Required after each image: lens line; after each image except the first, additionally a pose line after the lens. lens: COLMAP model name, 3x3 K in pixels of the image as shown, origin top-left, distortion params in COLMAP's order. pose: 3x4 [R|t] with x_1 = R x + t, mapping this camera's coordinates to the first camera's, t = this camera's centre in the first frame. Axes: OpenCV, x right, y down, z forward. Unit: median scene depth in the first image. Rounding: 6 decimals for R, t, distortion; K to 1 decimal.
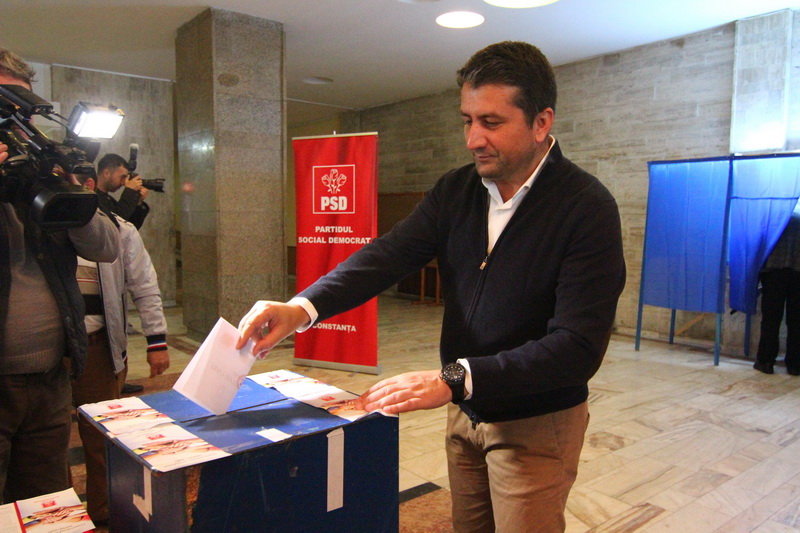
lens RADIAL K [[622.3, 0, 404.3], [0, 622.3, 265.1], [0, 0, 1]] dist [0.013463, -0.024868]
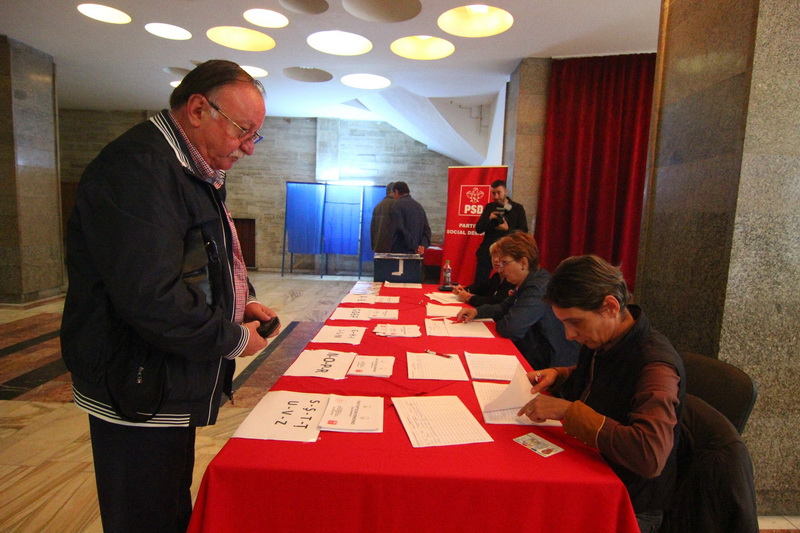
lens RADIAL K [[452.5, 0, 414.0], [0, 452.5, 272.0], [0, 0, 1]] dist [-0.013081, -0.006864]
pose [[0.610338, -0.080939, 0.787996, -0.537801], [0.023228, 0.996167, 0.084330, 0.011604], [-0.791801, -0.033166, 0.609878, -0.225566]]
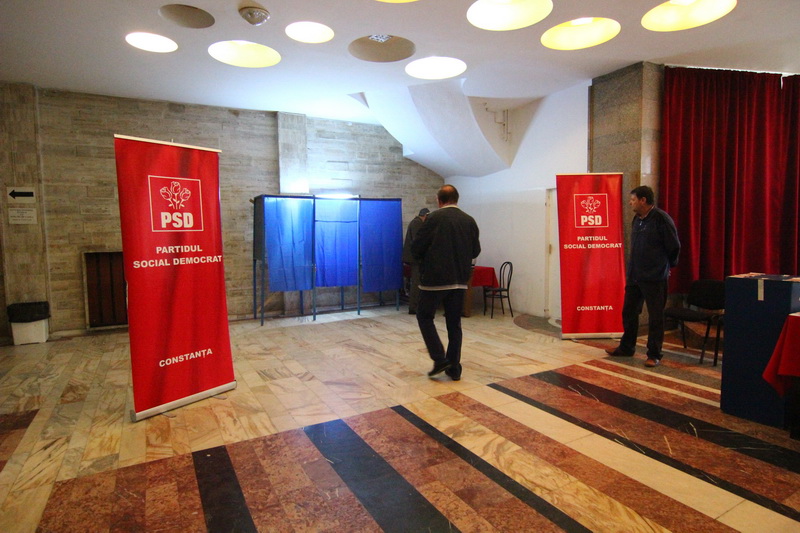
lens RADIAL K [[452.5, 0, 410.7], [0, 452.5, 269.2], [0, 0, 1]] dist [-0.013081, -0.006864]
pose [[0.164038, -0.088654, 0.982462, -0.620606], [0.089454, 0.993187, 0.074686, -0.042286], [-0.982390, 0.075634, 0.170851, 0.503383]]
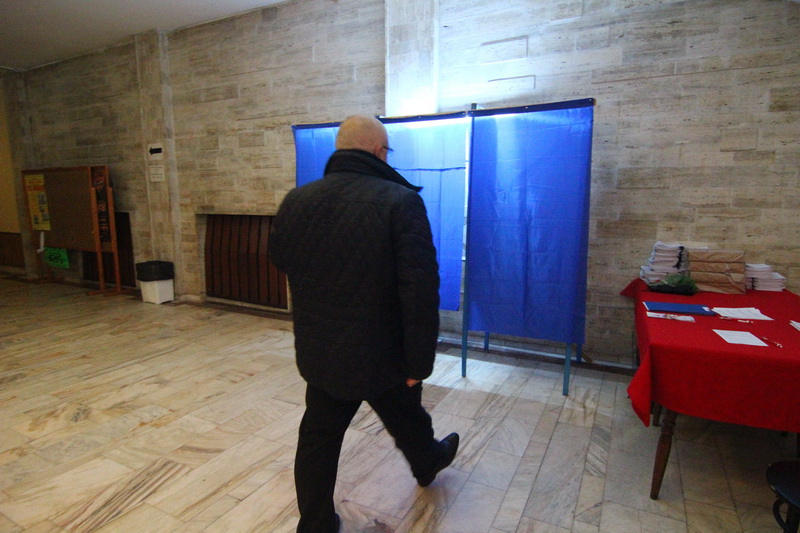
lens RADIAL K [[452.5, 0, 403.3], [0, 452.5, 269.7], [0, 0, 1]] dist [-0.013081, -0.006864]
pose [[0.916740, -0.069302, 0.393427, 0.283253], [0.035494, 0.995073, 0.092576, -0.025744], [-0.397904, -0.070904, 0.914683, 0.386579]]
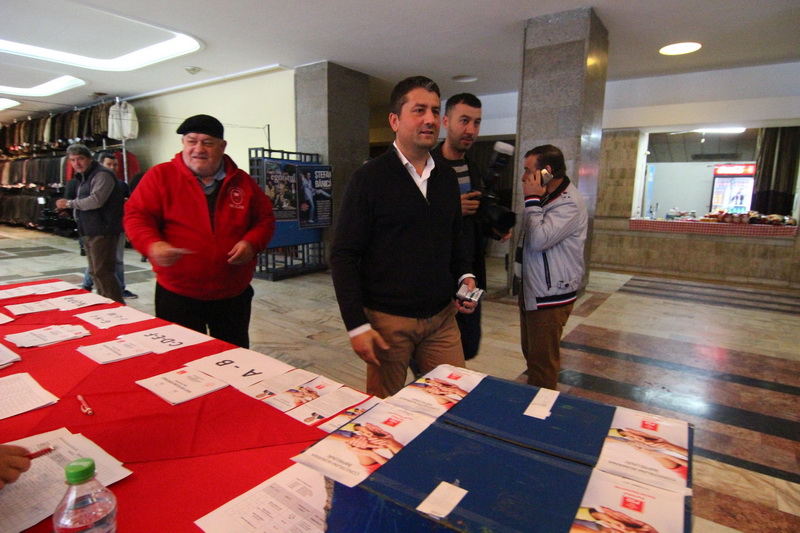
lens RADIAL K [[452.5, 0, 407.3], [0, 452.5, 268.1], [0, 0, 1]] dist [-0.013081, -0.006864]
pose [[0.271204, 0.155987, -0.949798, 0.035528], [-0.086499, 0.986738, 0.137354, -0.008006], [0.958627, 0.044906, 0.281100, 0.132460]]
